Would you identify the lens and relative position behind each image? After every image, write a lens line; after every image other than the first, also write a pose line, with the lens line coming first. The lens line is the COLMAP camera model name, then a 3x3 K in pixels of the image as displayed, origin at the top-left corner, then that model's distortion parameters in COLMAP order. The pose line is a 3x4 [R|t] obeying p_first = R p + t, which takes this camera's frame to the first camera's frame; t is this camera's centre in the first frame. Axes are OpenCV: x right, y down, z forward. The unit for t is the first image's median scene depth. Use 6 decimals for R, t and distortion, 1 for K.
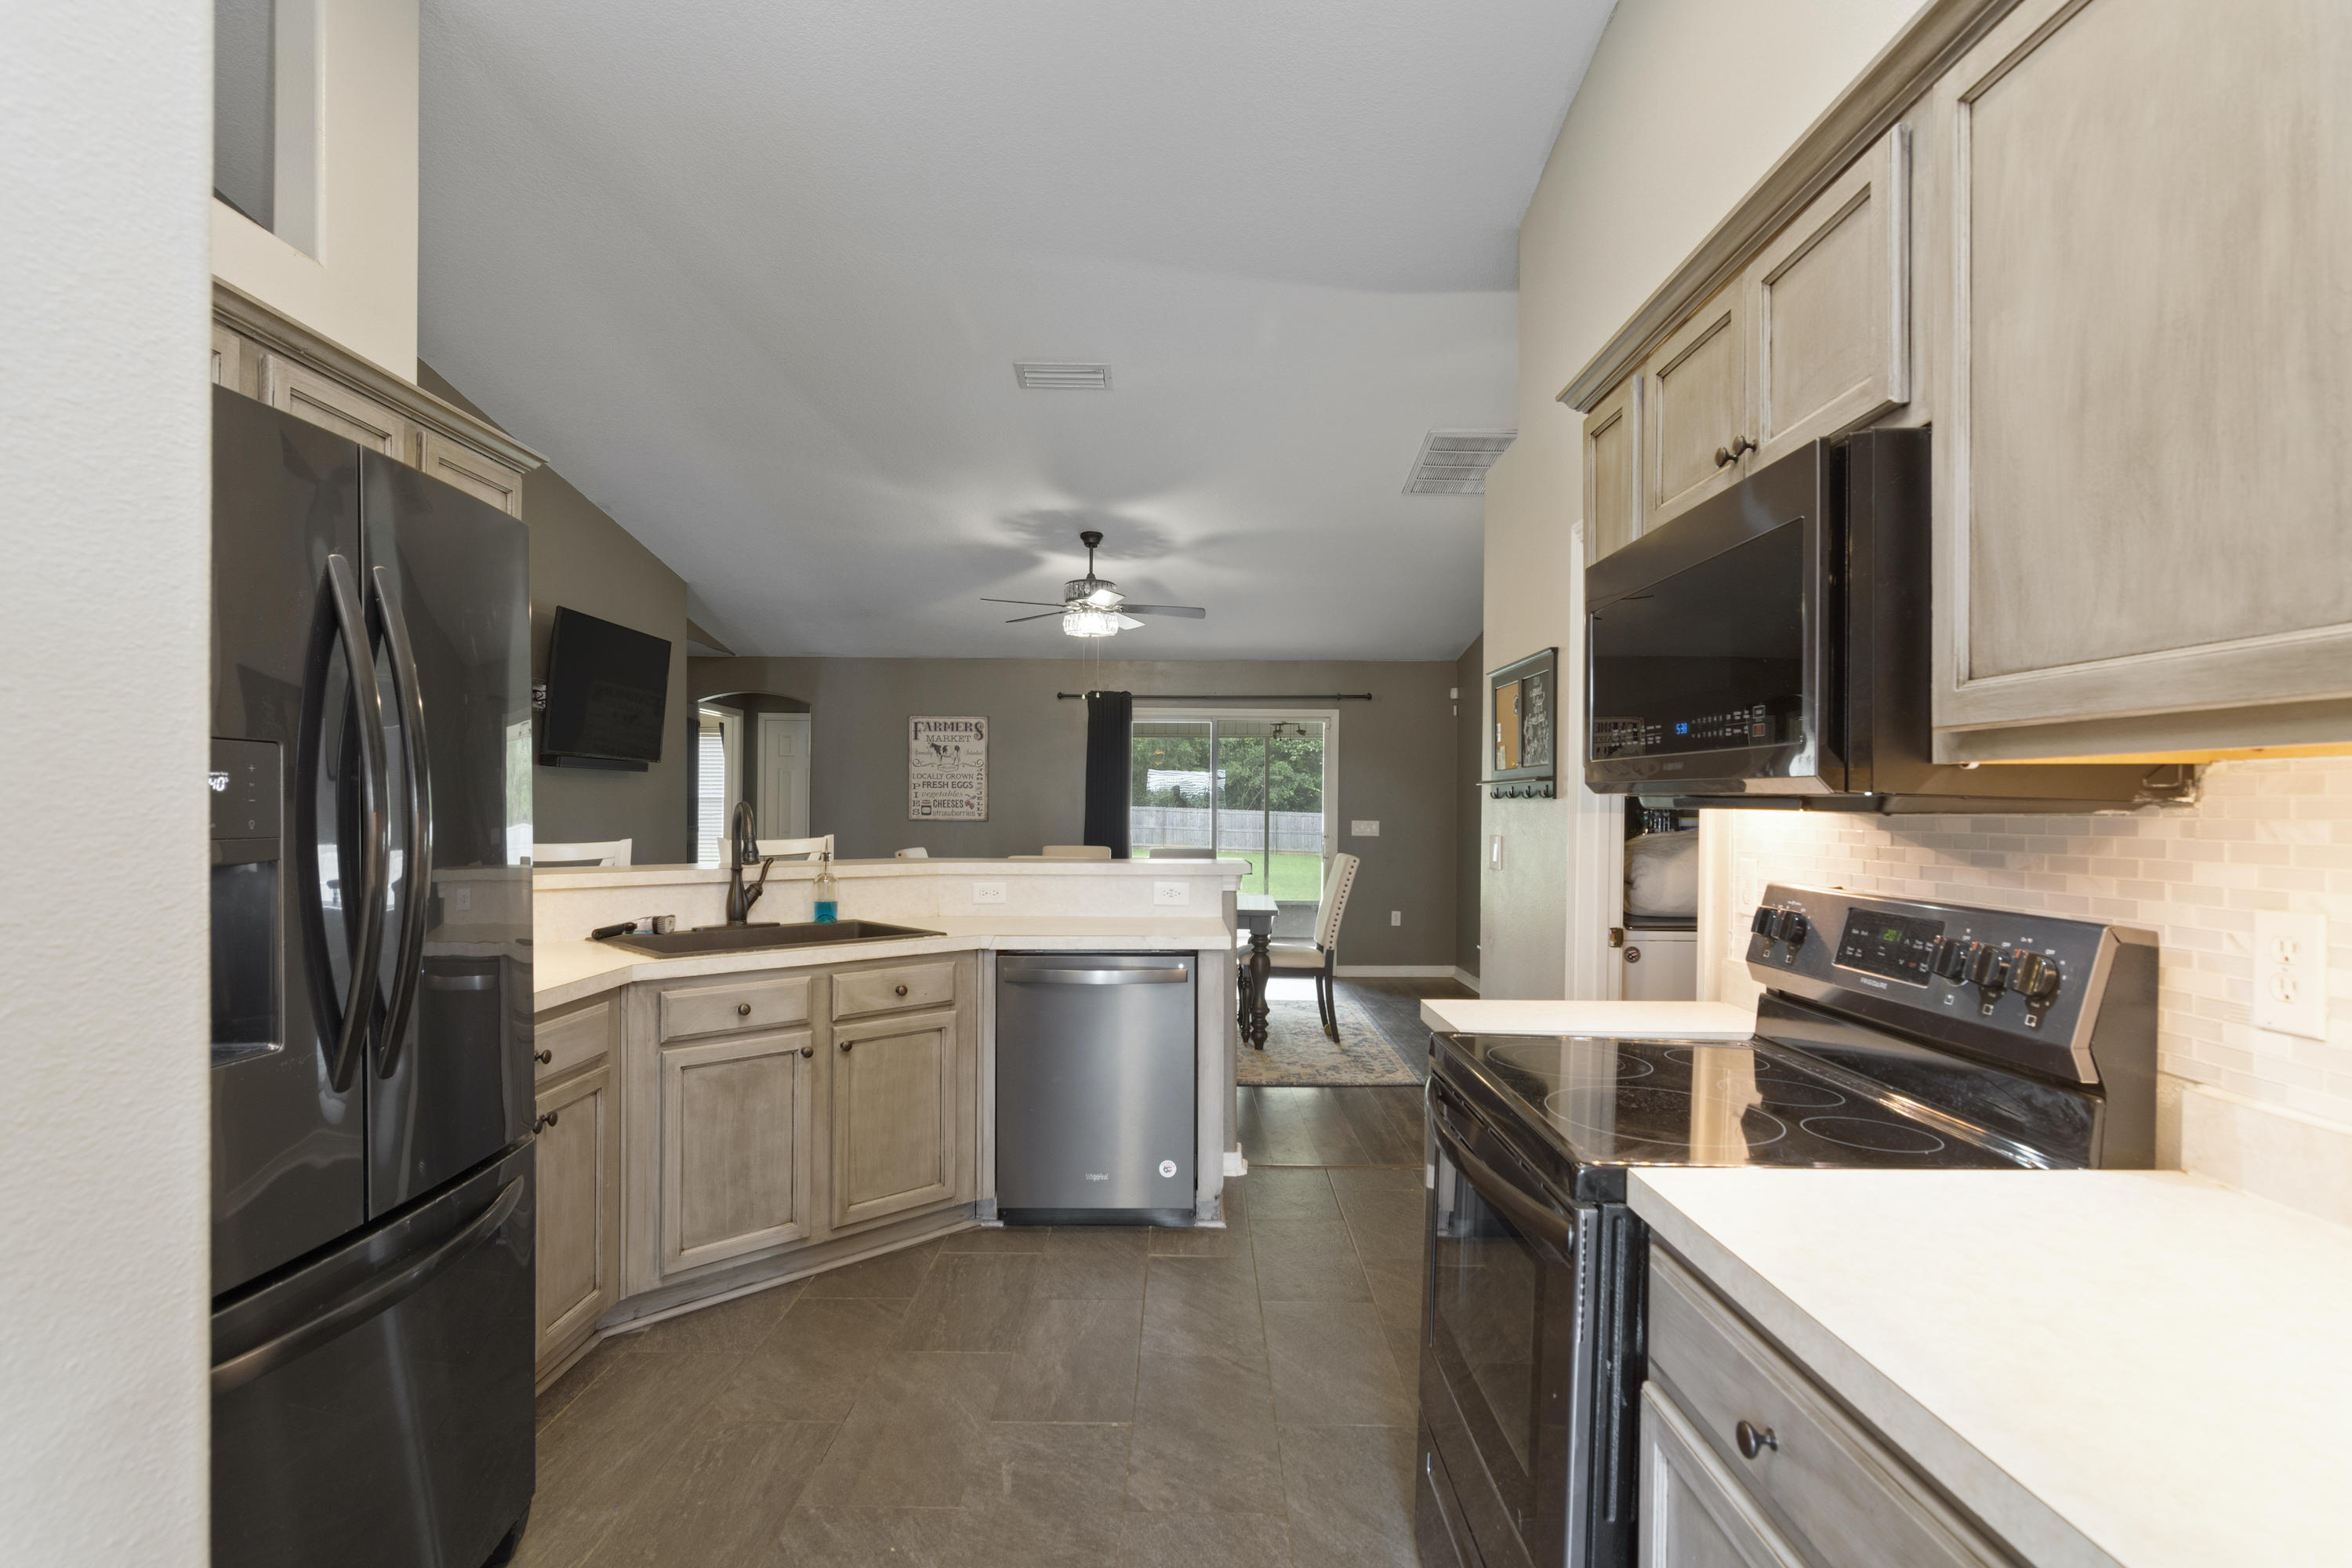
lens RADIAL K [[1146.1, 0, 1180.1], [0, 1146.1, 805.5], [0, 0, 1]] dist [-0.000726, 0.000044]
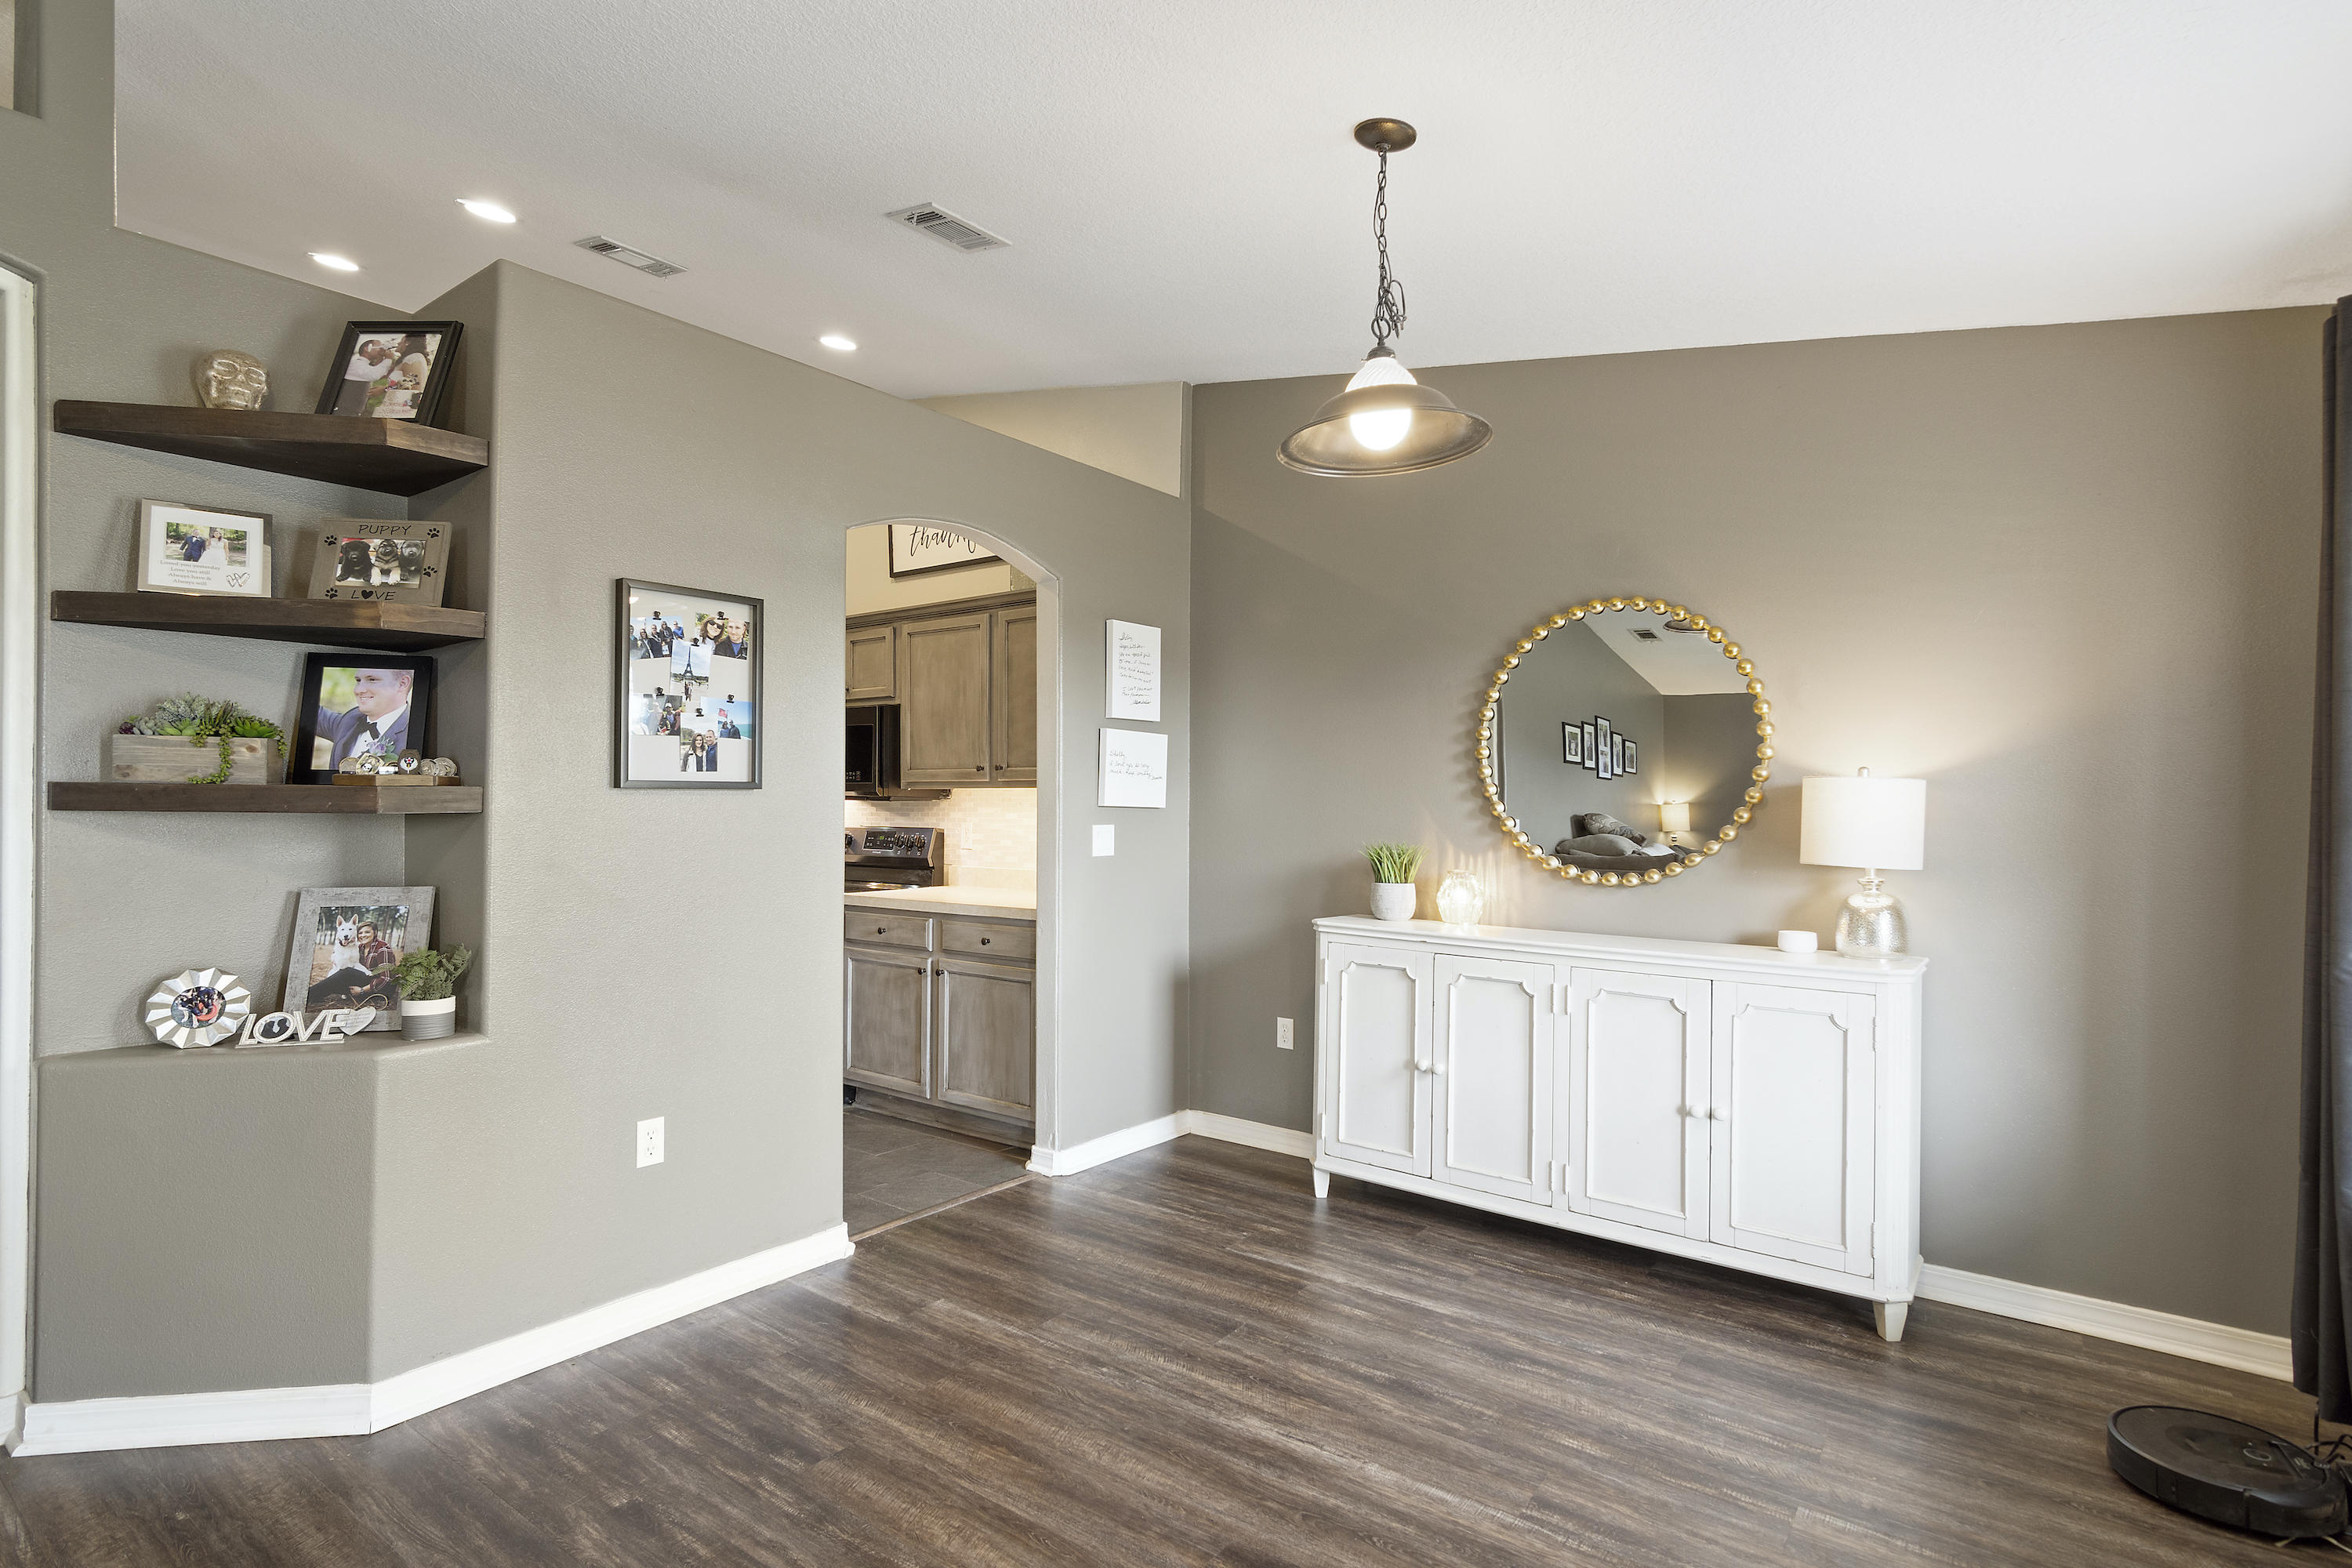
lens RADIAL K [[1160.9, 0, 1169.9], [0, 1160.9, 791.0], [0, 0, 1]] dist [0.001828, 0.000618]
pose [[0.612108, -0.001564, 0.790773, -0.771972], [0.002888, 0.999996, -0.000257, -0.009668], [-0.790769, 0.002441, 0.612110, -0.870510]]
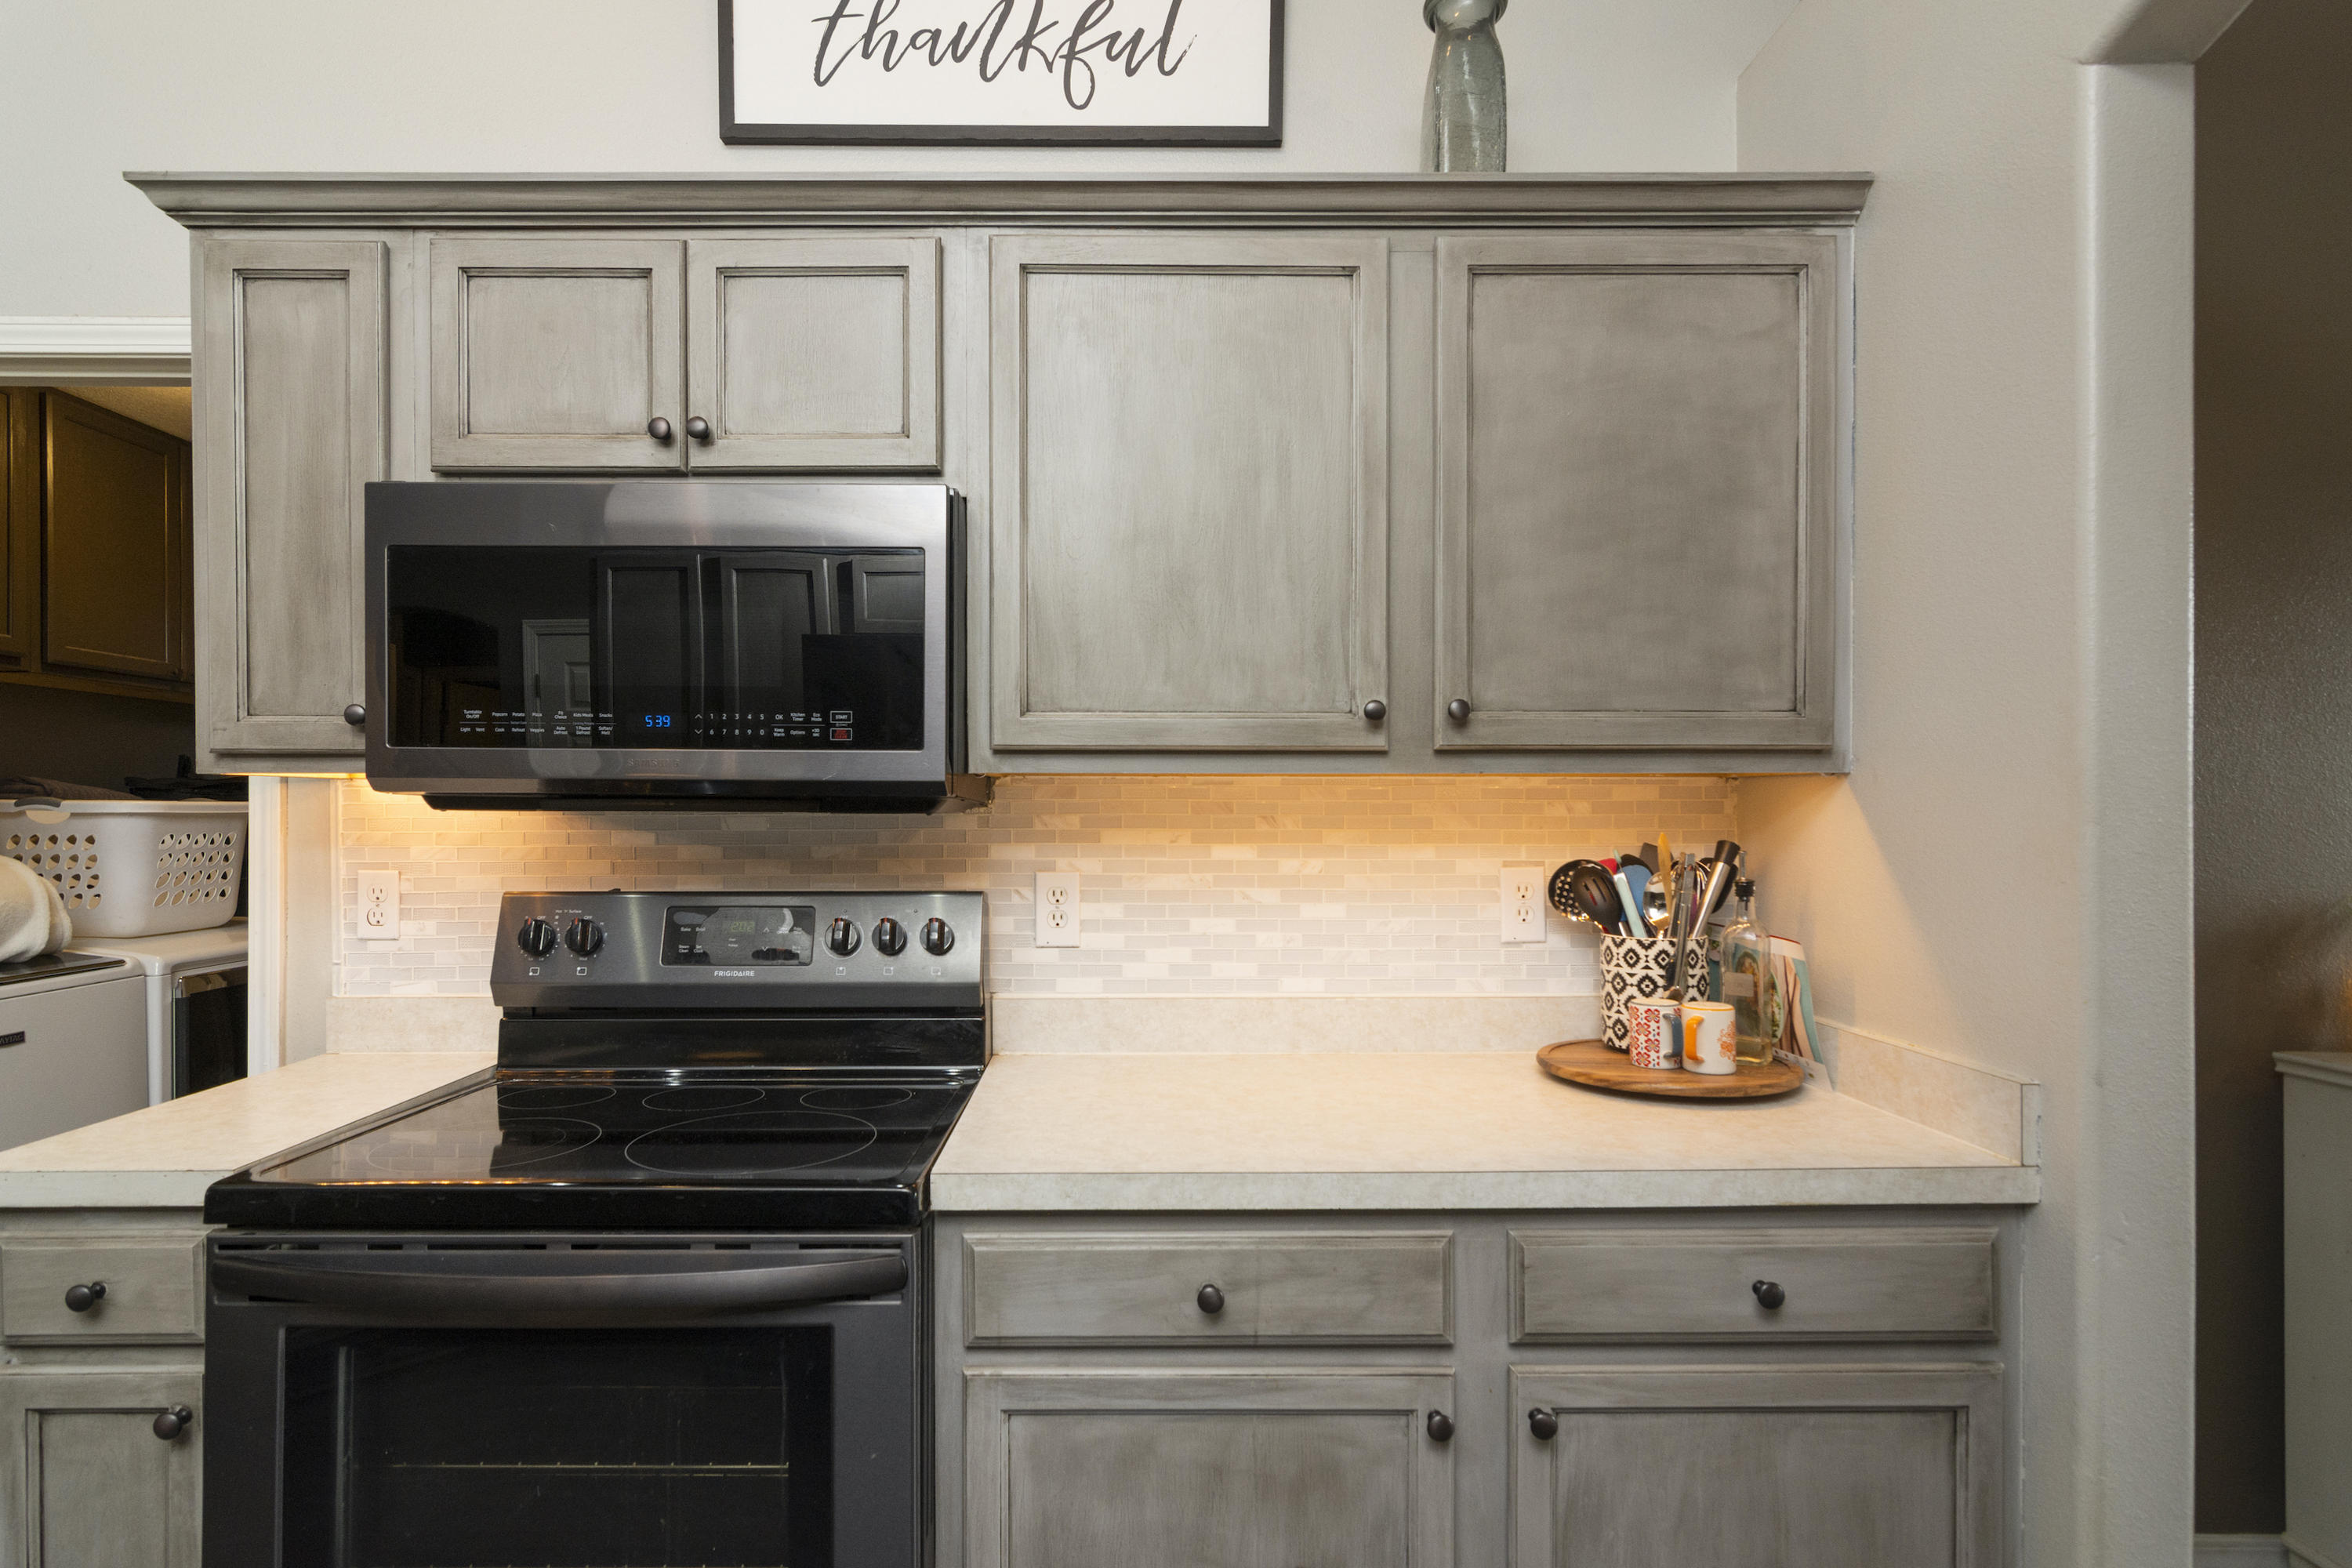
lens RADIAL K [[1150.6, 0, 1130.9], [0, 1150.6, 822.1], [0, 0, 1]] dist [0.000824, 0.000091]
pose [[-0.002701, -0.017242, 0.999848, -0.231014], [0.000115, 0.999851, 0.017242, -0.001799], [-0.999996, 0.000162, -0.002699, 0.319708]]
